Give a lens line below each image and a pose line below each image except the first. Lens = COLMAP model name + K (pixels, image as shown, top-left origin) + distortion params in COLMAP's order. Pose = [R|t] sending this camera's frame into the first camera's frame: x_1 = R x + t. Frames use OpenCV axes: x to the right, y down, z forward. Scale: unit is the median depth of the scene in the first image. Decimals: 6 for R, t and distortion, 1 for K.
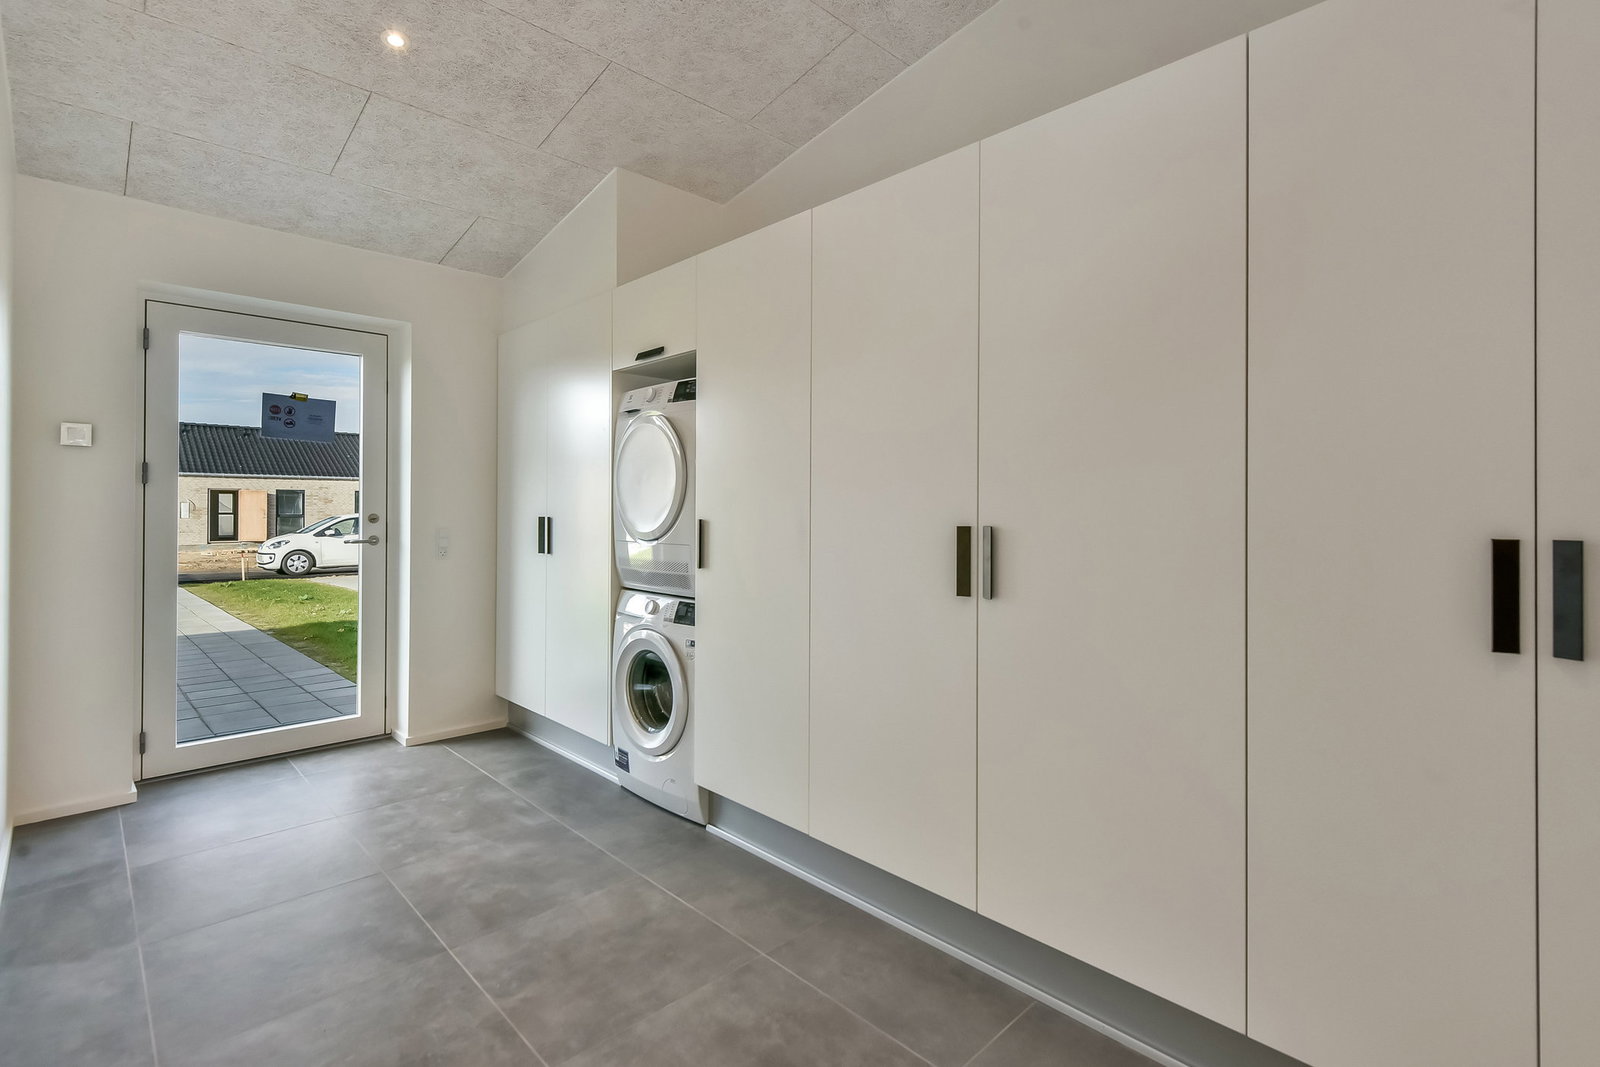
lens RADIAL K [[755.5, 0, 821.4], [0, 755.5, 514.7], [0, 0, 1]] dist [0.001002, -0.000111]
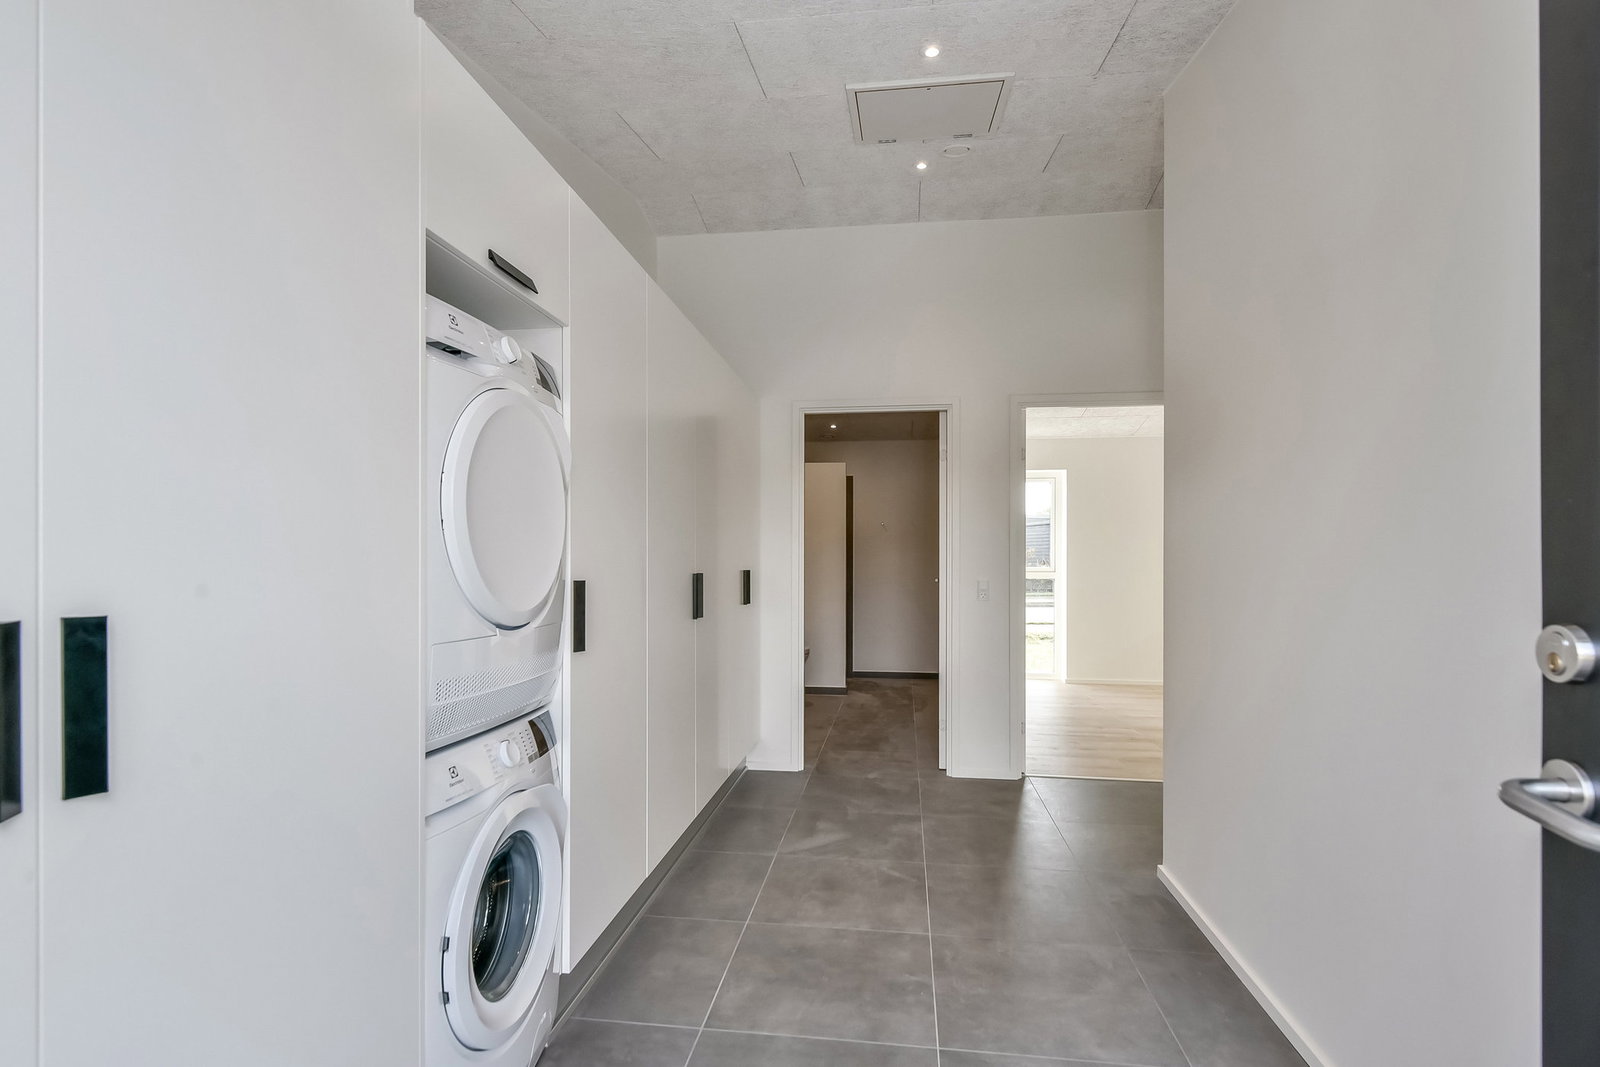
lens RADIAL K [[783.8, 0, 800.0], [0, 783.8, 533.5], [0, 0, 1]] dist [0.002068, 0.000118]
pose [[-0.598800, 0.005656, 0.800878, -1.250220], [0.004125, 0.999984, -0.003978, -0.046641], [-0.800888, 0.000922, -0.598814, 1.838754]]
